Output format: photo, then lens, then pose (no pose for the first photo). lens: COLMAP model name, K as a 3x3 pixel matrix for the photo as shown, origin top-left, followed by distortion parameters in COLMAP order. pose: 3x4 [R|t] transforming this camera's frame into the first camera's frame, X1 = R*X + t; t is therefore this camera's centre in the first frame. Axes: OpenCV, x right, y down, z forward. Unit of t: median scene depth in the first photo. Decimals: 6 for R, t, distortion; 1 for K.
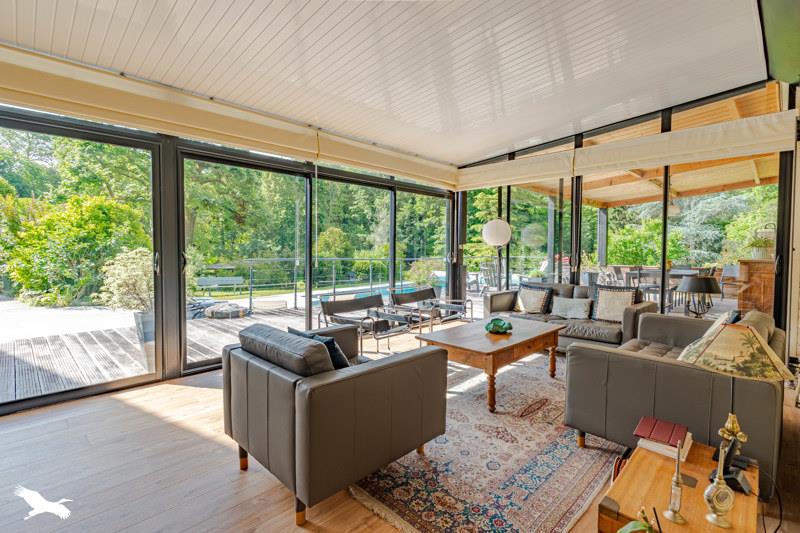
lens RADIAL K [[365.1, 0, 400.0], [0, 365.1, 266.5], [0, 0, 1]] dist [0.000558, 0.000138]
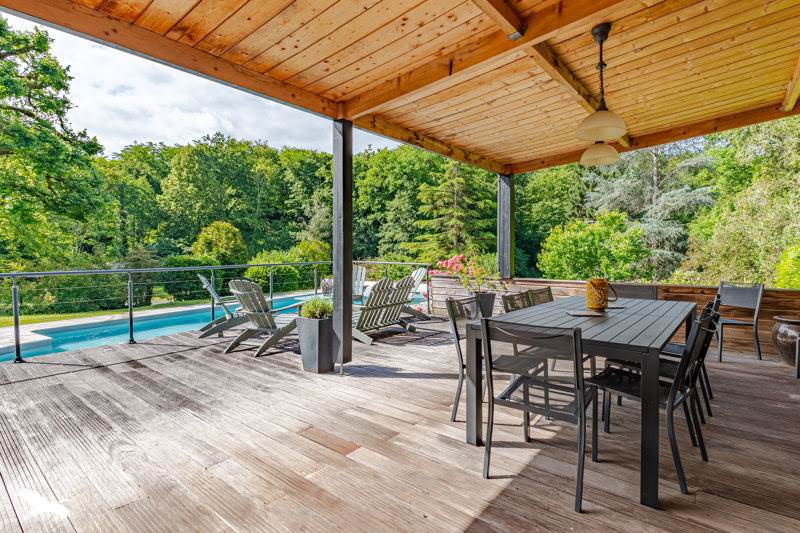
lens RADIAL K [[385.7, 0, 400.0], [0, 385.7, 266.5], [0, 0, 1]] dist [0.001467, 0.000060]
pose [[0.995713, -0.006478, 0.092271, 0.075583], [0.006706, 0.999975, -0.002160, -0.004679], [-0.092255, 0.002770, 0.995732, 0.094915]]
